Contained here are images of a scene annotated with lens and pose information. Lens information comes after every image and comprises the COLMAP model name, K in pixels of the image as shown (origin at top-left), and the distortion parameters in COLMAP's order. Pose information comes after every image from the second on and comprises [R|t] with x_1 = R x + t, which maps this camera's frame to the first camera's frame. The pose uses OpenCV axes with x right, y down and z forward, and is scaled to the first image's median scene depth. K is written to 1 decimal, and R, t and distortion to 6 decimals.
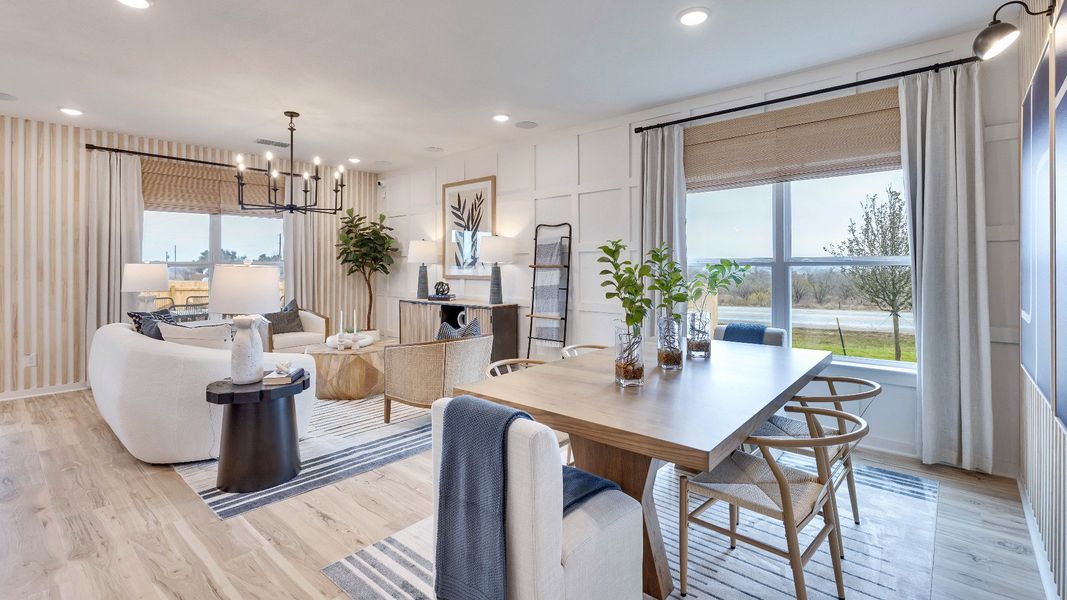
lens RADIAL K [[492.6, 0, 533.8], [0, 492.6, 285.9], [0, 0, 1]] dist [0.001588, -0.000046]
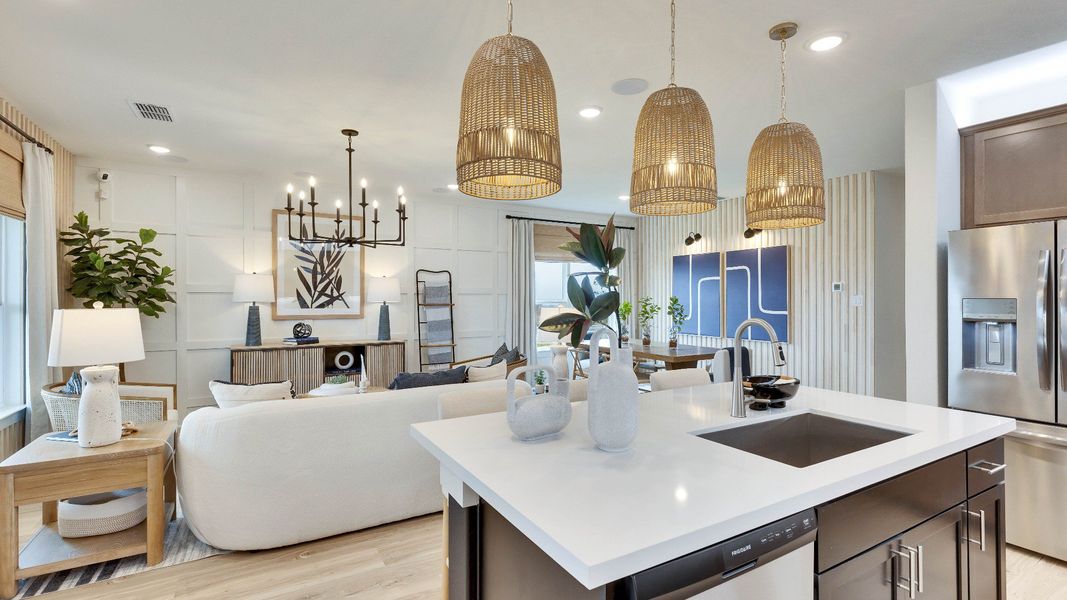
lens RADIAL K [[492.6, 0, 533.8], [0, 492.6, 285.9], [0, 0, 1]] dist [0.001588, -0.000046]
pose [[0.319939, 0.027509, 0.947039, -1.283075], [0.037195, 0.998443, -0.041567, -0.031630], [-0.946708, 0.048524, 0.318418, 0.456259]]
